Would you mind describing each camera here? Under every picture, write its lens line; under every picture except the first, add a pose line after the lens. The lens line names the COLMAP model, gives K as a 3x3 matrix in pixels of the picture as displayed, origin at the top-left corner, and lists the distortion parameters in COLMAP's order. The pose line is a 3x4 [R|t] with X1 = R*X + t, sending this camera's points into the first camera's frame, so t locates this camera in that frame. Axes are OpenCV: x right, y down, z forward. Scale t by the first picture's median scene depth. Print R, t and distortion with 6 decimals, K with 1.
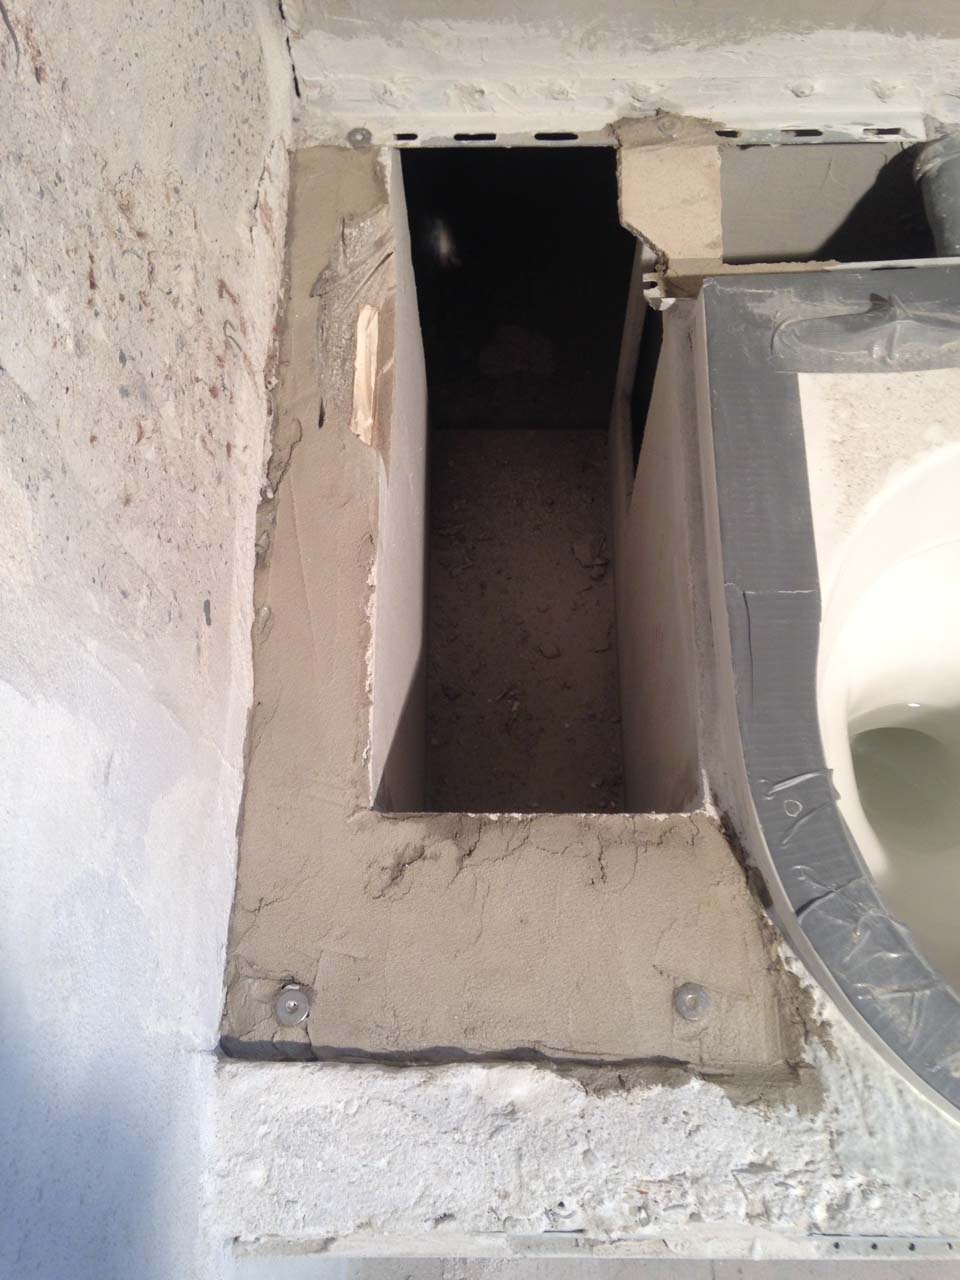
lens RADIAL K [[1225.4, 0, 476.9], [0, 1225.4, 650.2], [0, 0, 1]] dist [0.086727, 0.000000]
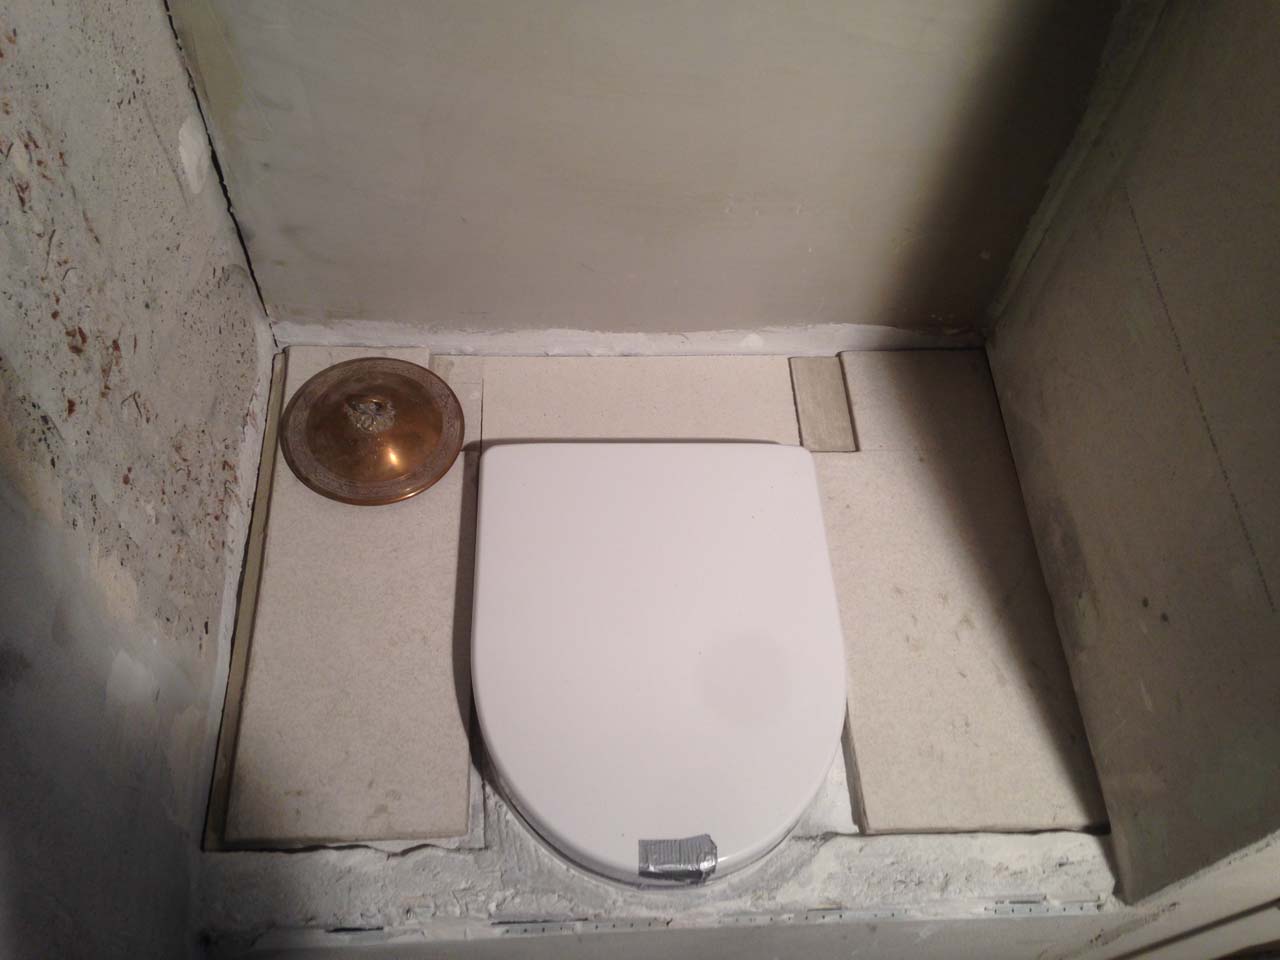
lens RADIAL K [[1225.4, 0, 657.4], [0, 1225.4, 471.6], [0, 0, 1]] dist [0.086727, 0.000000]
pose [[0.993101, 0.007149, 0.117040, 0.296349], [0.011462, 0.987440, -0.157577, 0.049498], [-0.116697, 0.157831, 0.980546, -1.214465]]
